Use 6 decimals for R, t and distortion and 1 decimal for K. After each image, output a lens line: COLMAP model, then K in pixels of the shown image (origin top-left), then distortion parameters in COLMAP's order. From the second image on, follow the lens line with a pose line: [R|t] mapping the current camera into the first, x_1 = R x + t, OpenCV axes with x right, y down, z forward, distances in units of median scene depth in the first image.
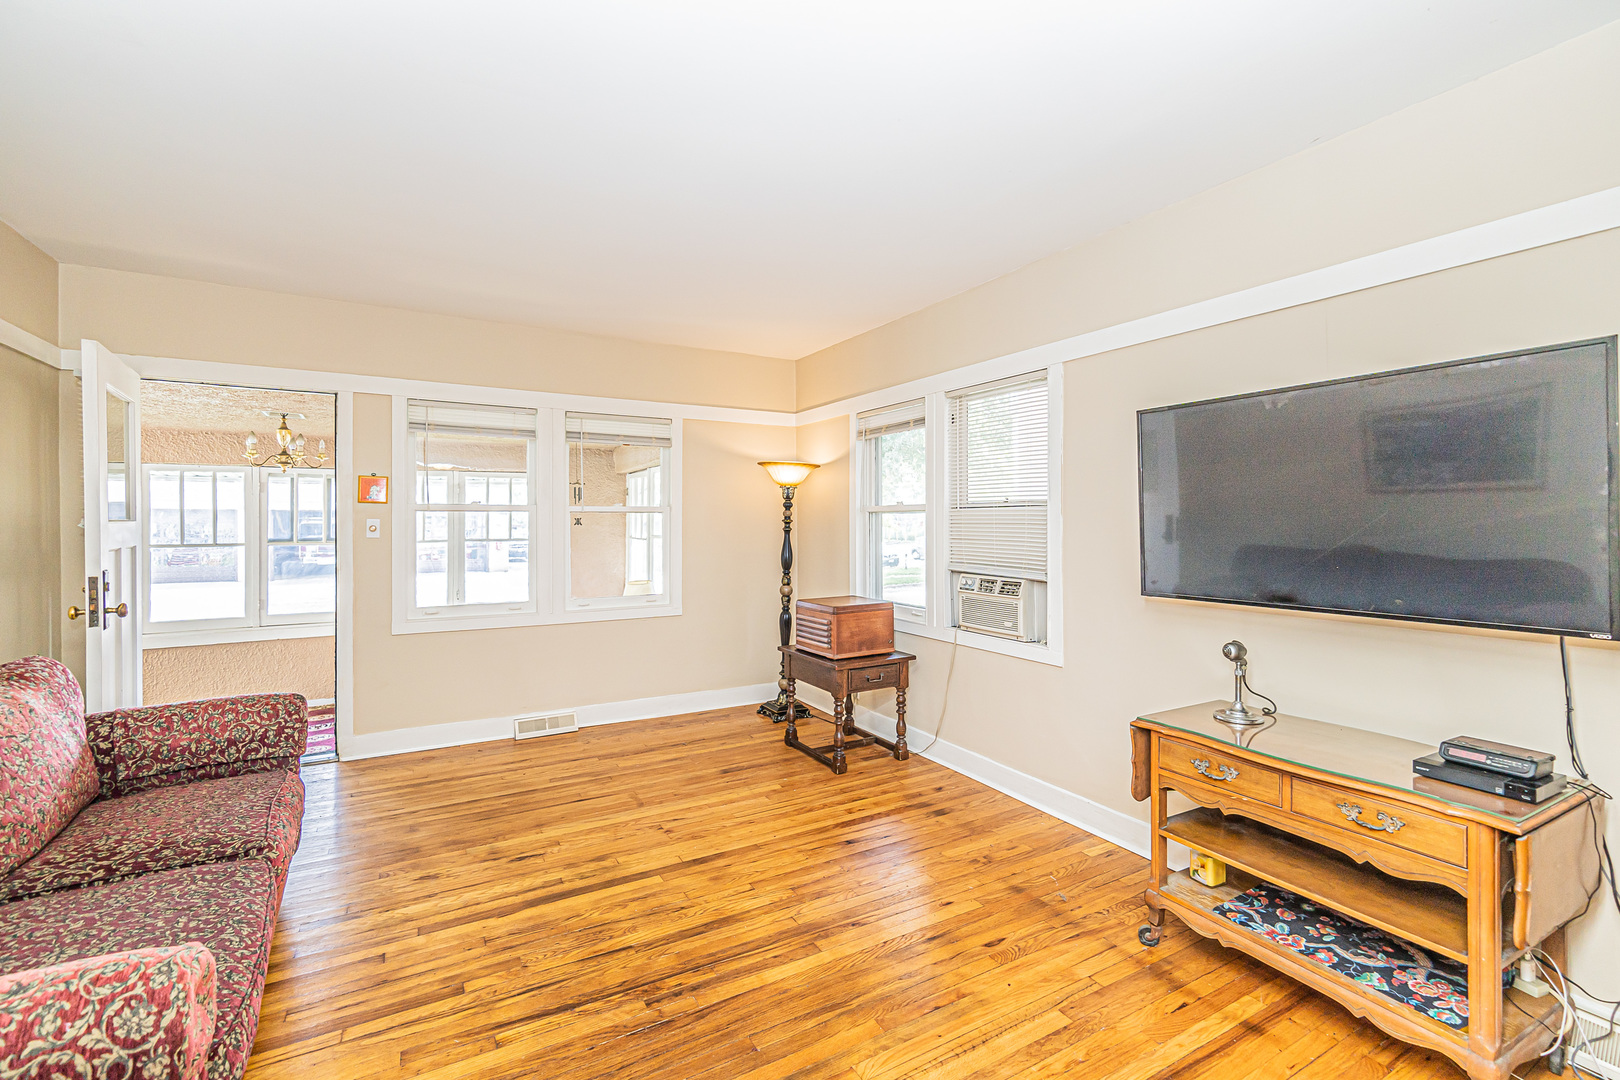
lens RADIAL K [[717.9, 0, 798.8], [0, 717.9, 519.3], [0, 0, 1]] dist [0.005227, 0.000017]
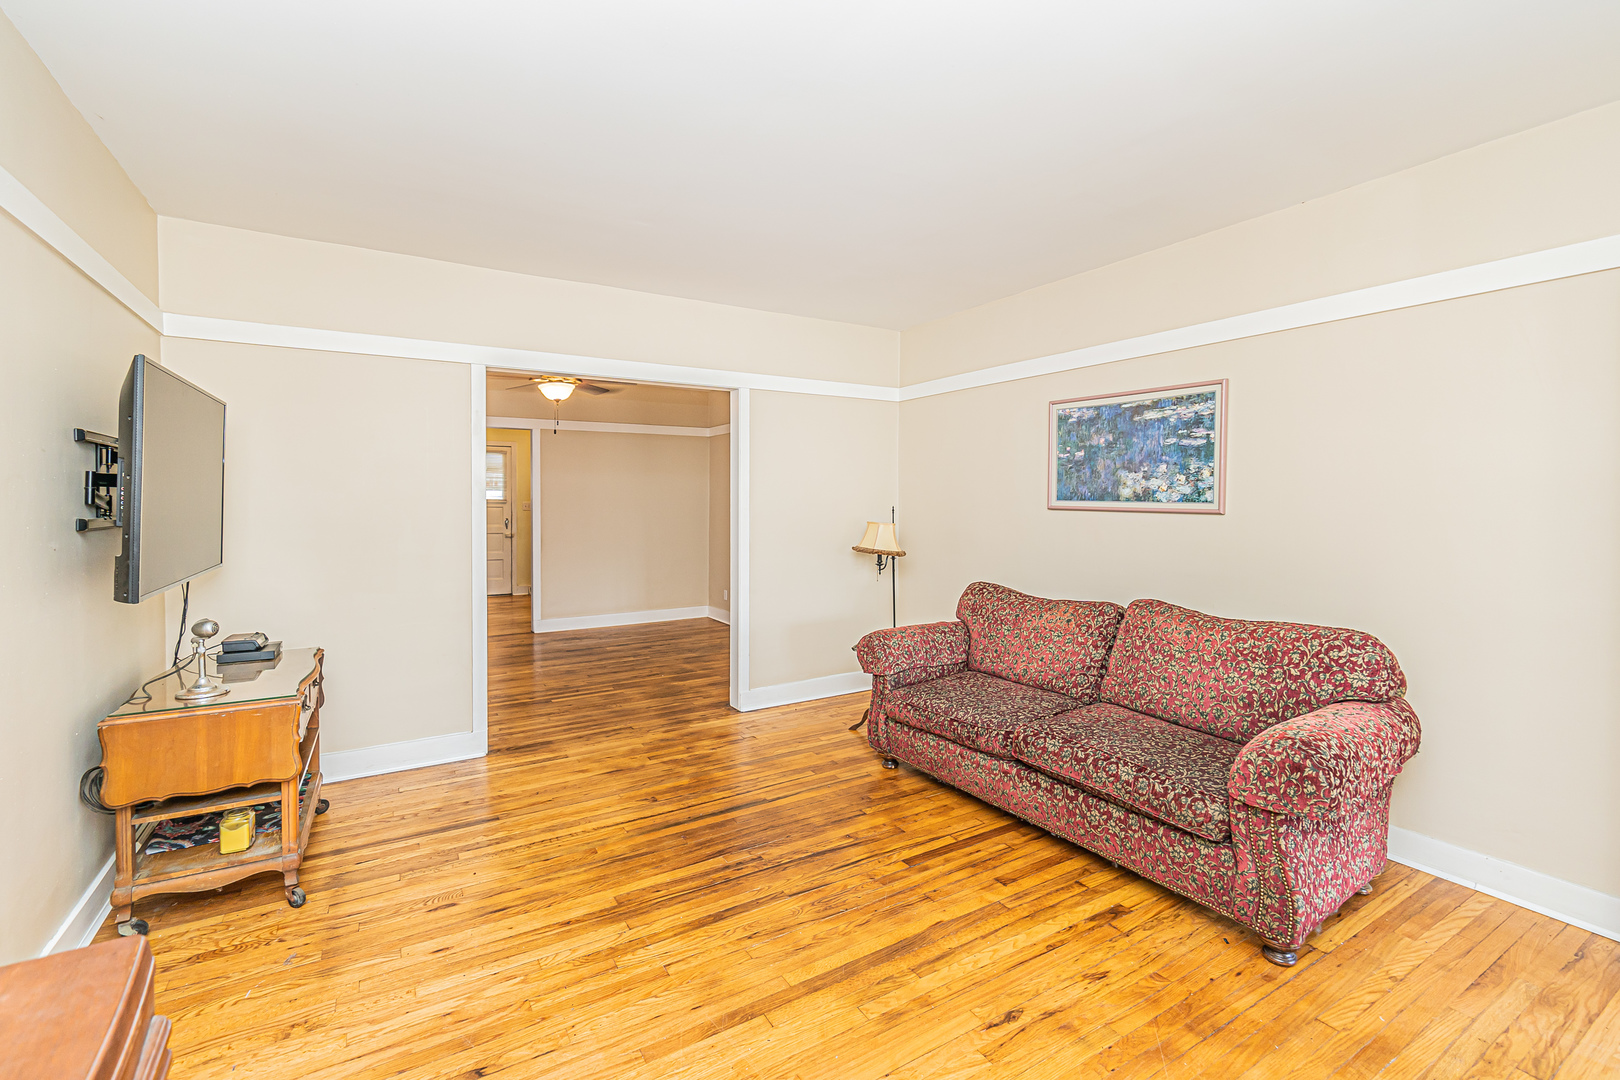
lens RADIAL K [[717.9, 0, 816.6], [0, 717.9, 517.2], [0, 0, 1]] dist [0.005227, 0.000017]
pose [[-0.998932, -0.003053, -0.046105, -0.142353], [-0.003992, 0.999786, 0.020294, 0.000802], [0.046033, 0.020457, -0.998730, 1.331071]]
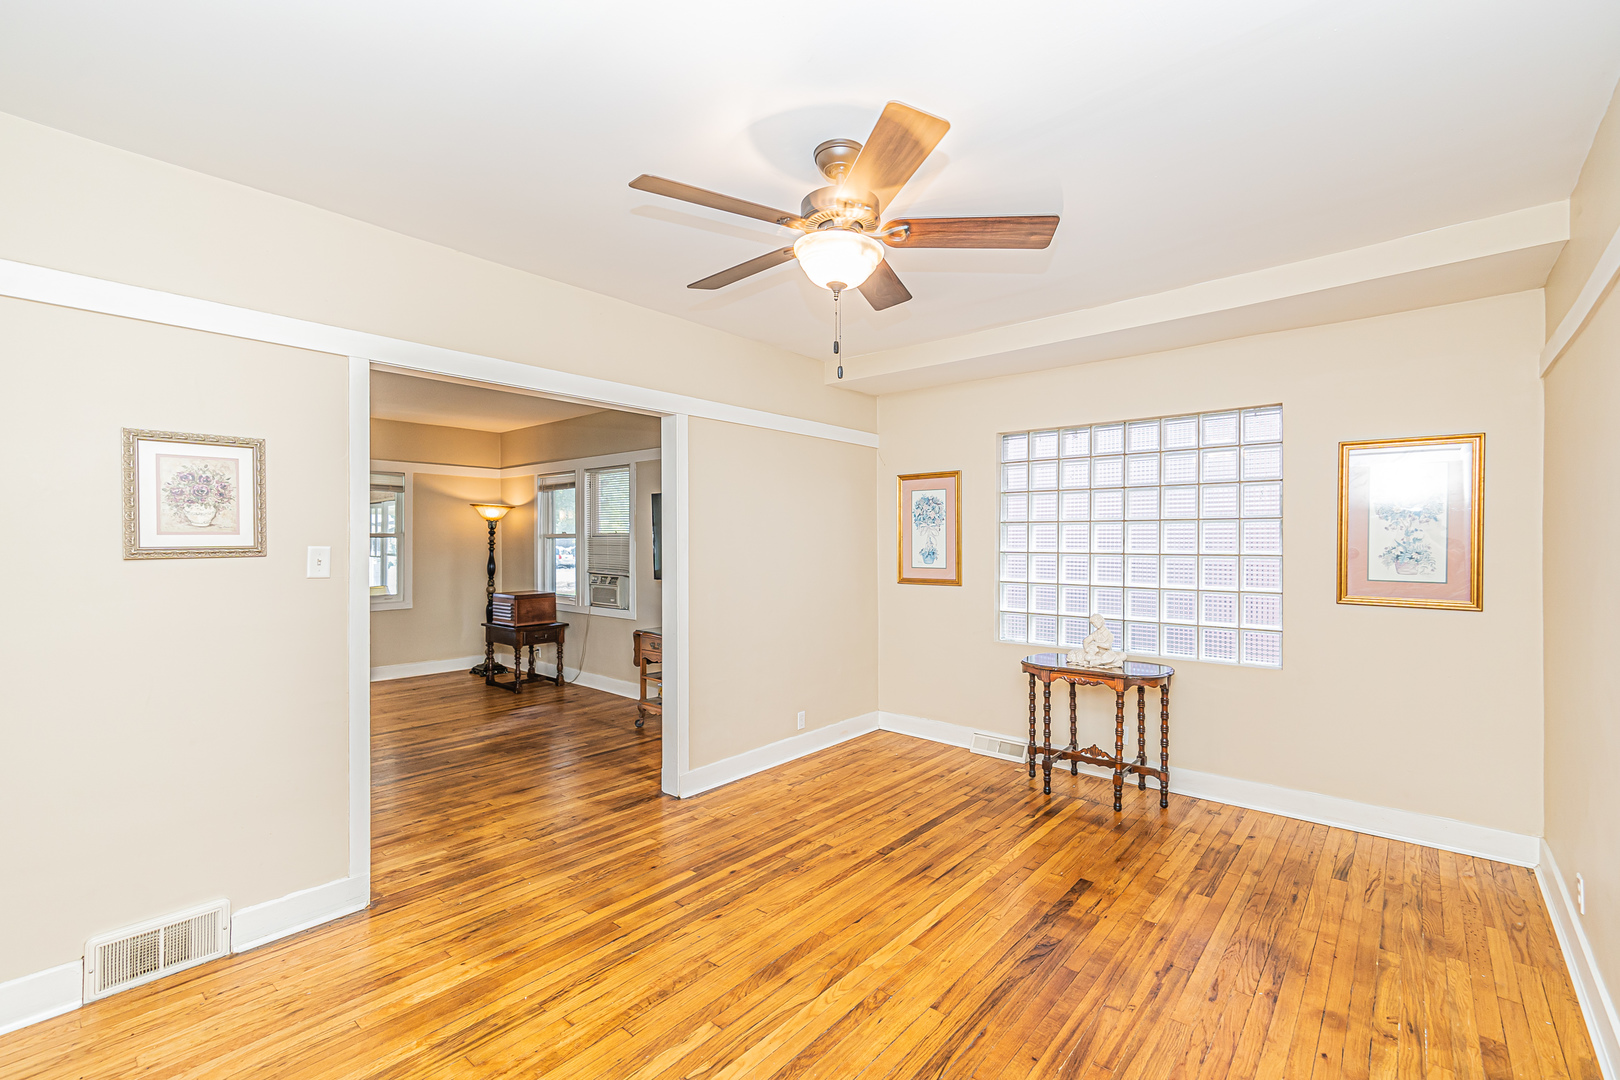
lens RADIAL K [[717.9, 0, 797.5], [0, 717.9, 544.3], [0, 0, 1]] dist [0.005227, 0.000017]
pose [[0.945007, 0.001412, 0.327048, 0.134996], [-0.003112, 0.999984, 0.004675, -0.006474], [-0.327036, -0.005435, 0.944996, -0.868770]]
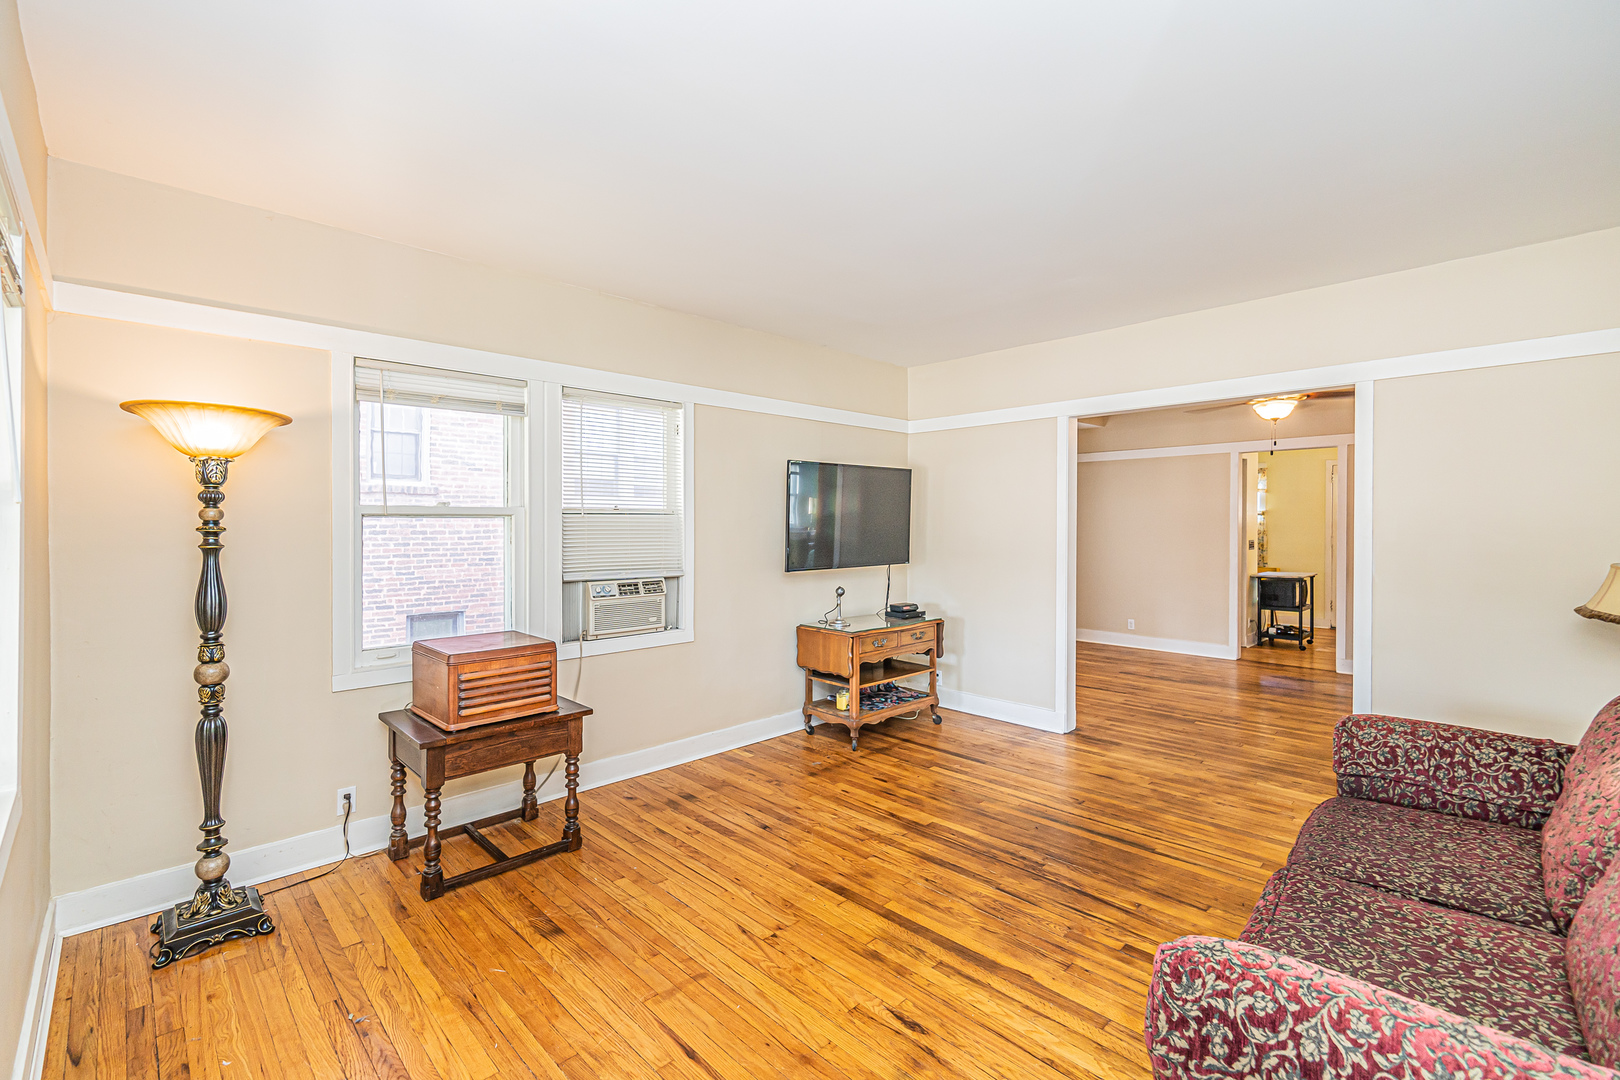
lens RADIAL K [[699.5, 0, 810.9], [0, 699.5, 528.5], [0, 0, 1]] dist [0.001002, 0.000072]
pose [[-0.264736, -0.008247, 0.964286, -0.809030], [-0.002434, 0.999966, 0.007884, -0.004809], [-0.964318, -0.000260, -0.264747, 1.028819]]
